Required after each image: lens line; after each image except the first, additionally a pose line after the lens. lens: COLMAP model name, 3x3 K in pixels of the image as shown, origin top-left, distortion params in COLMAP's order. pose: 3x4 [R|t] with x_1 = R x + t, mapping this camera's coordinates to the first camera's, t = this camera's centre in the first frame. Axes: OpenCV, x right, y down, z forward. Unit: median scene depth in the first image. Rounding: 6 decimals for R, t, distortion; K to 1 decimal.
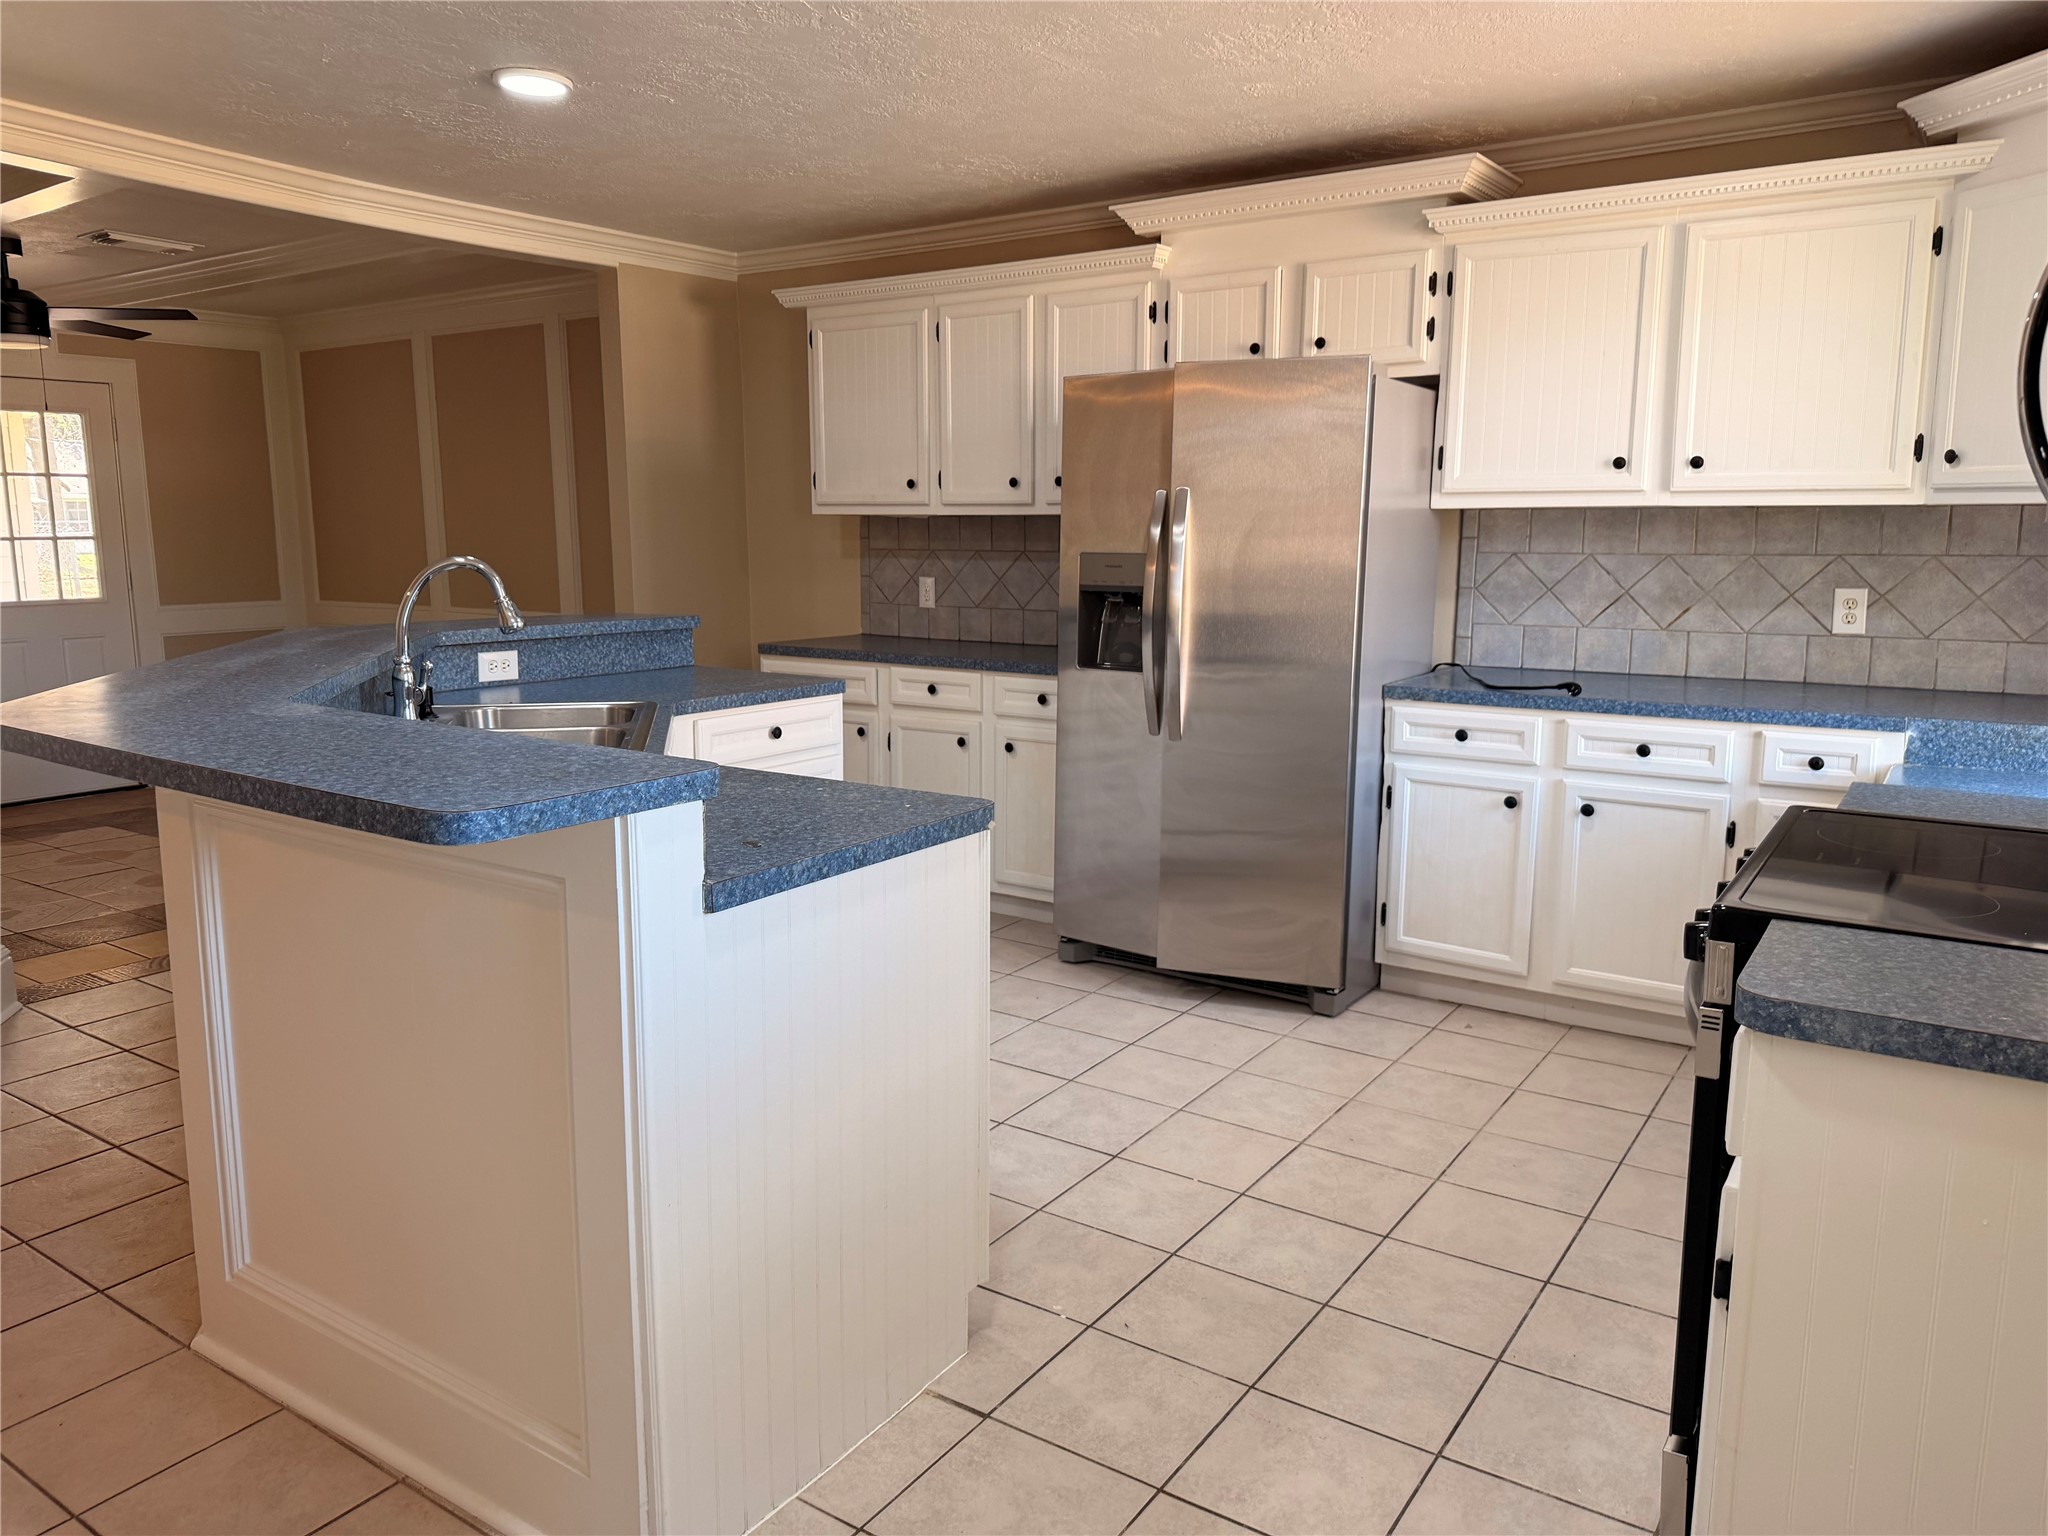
lens RADIAL K [[1435.2, 0, 1033.5], [0, 1435.2, 751.0], [0, 0, 1]] dist [0.133989, -0.229028]
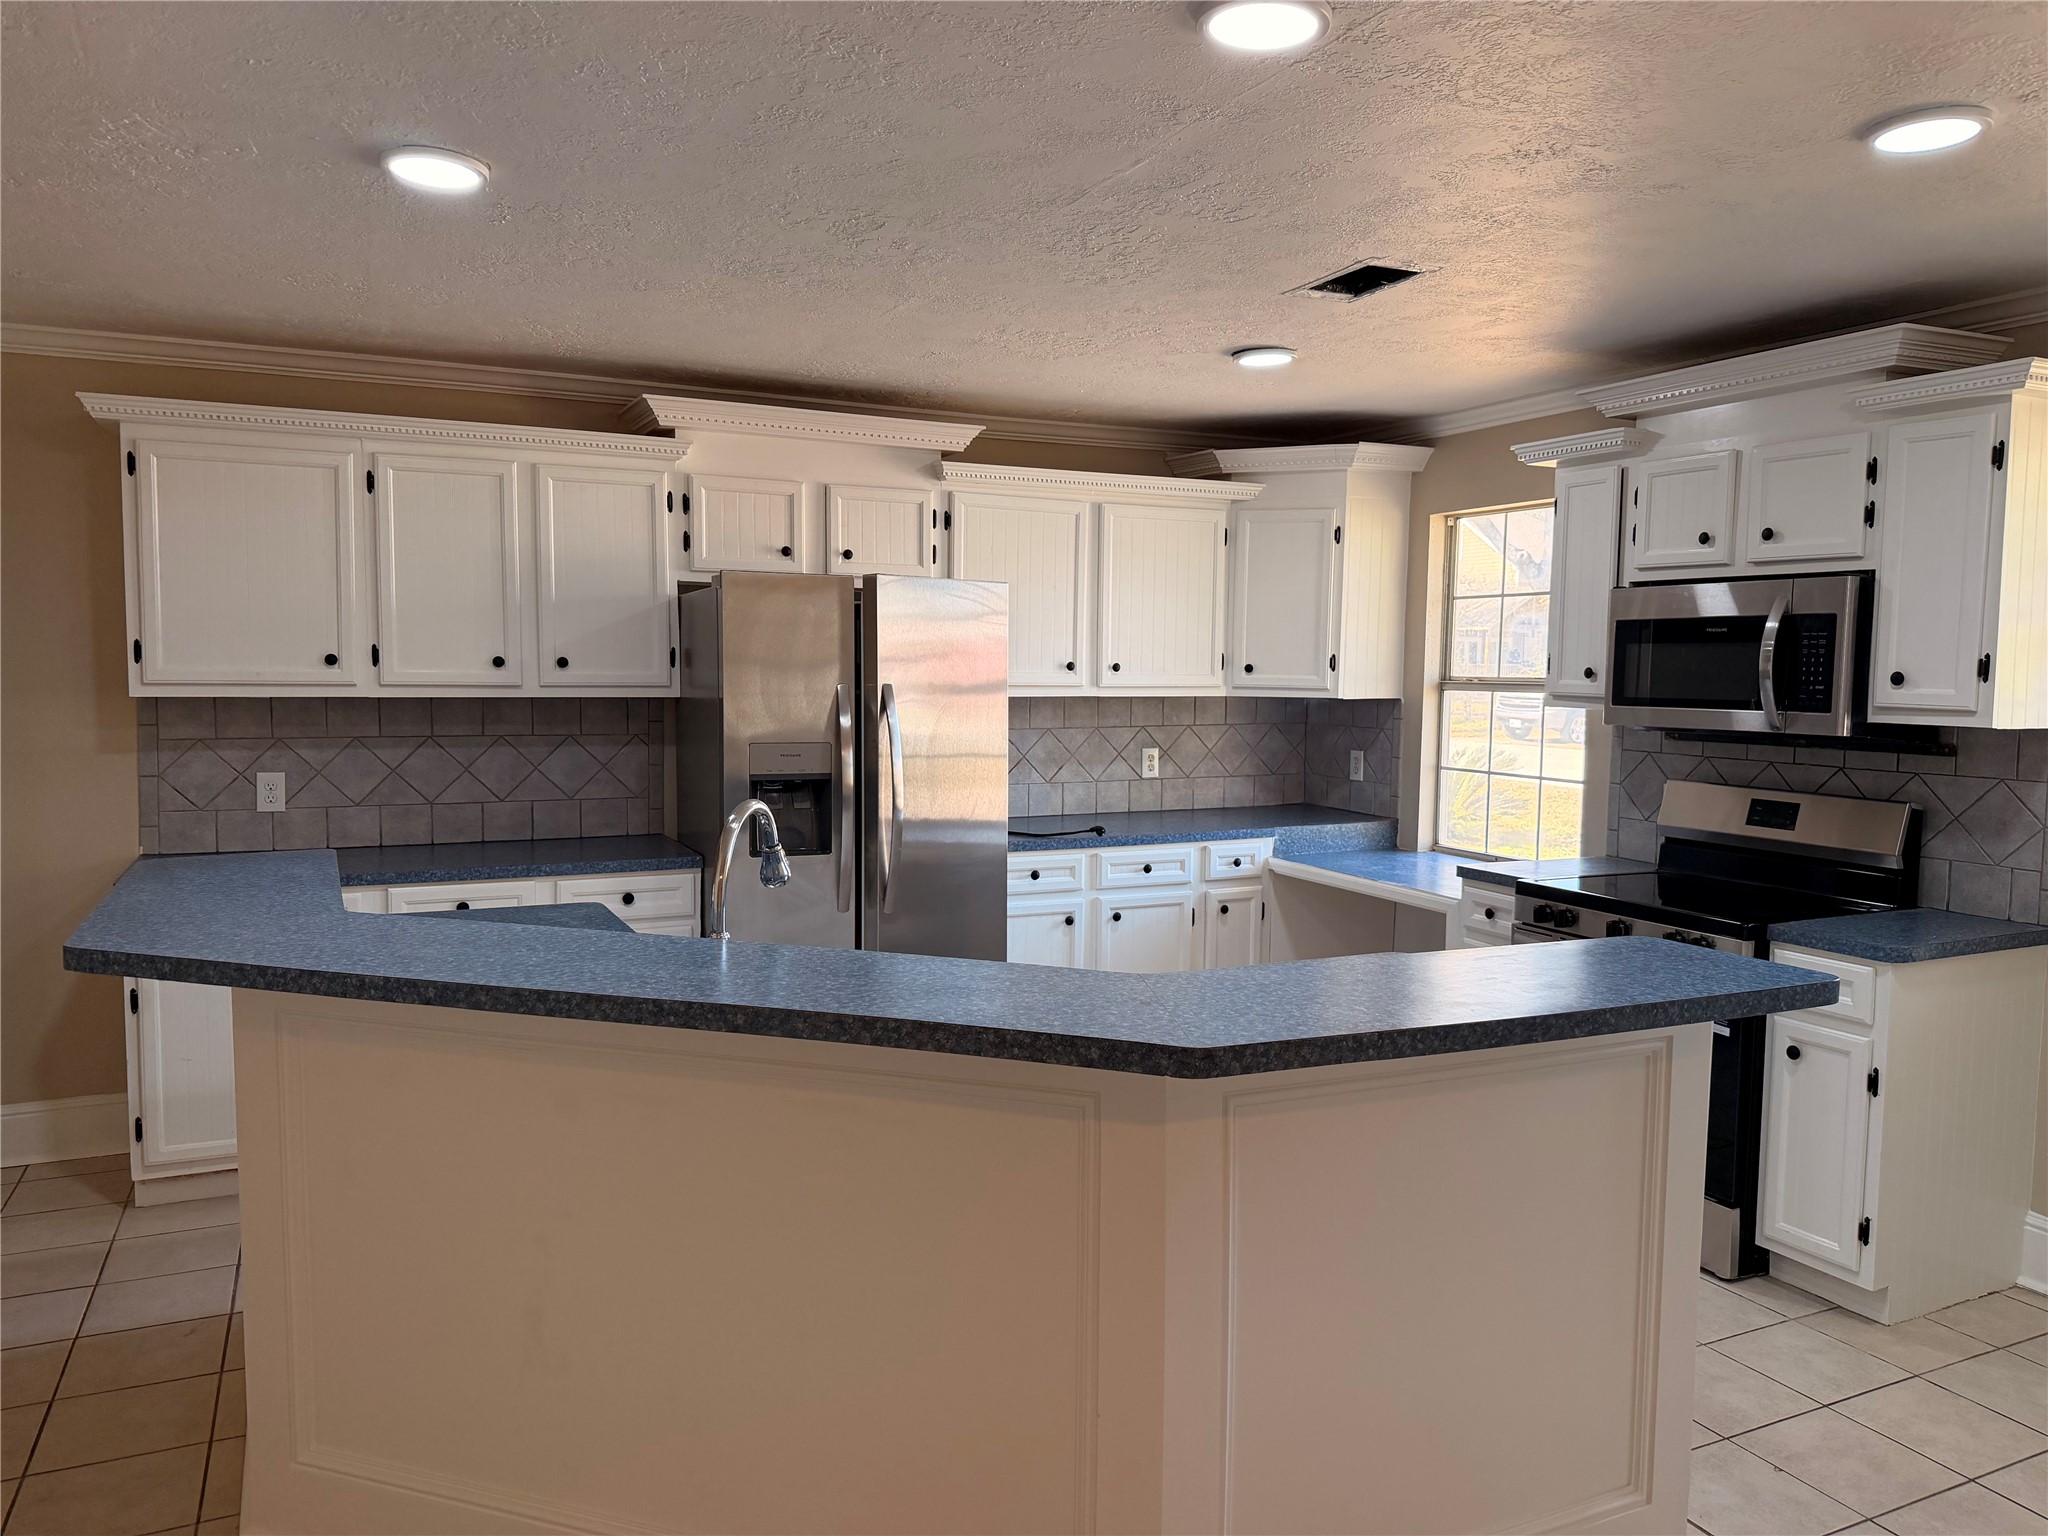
lens RADIAL K [[1435.2, 0, 1033.5], [0, 1435.2, 751.0], [0, 0, 1]] dist [0.133989, -0.229028]
pose [[0.497806, -0.048714, 0.865919, -0.768535], [0.122441, 0.992369, -0.014562, -0.097354], [-0.858602, 0.113273, 0.499972, 0.341888]]
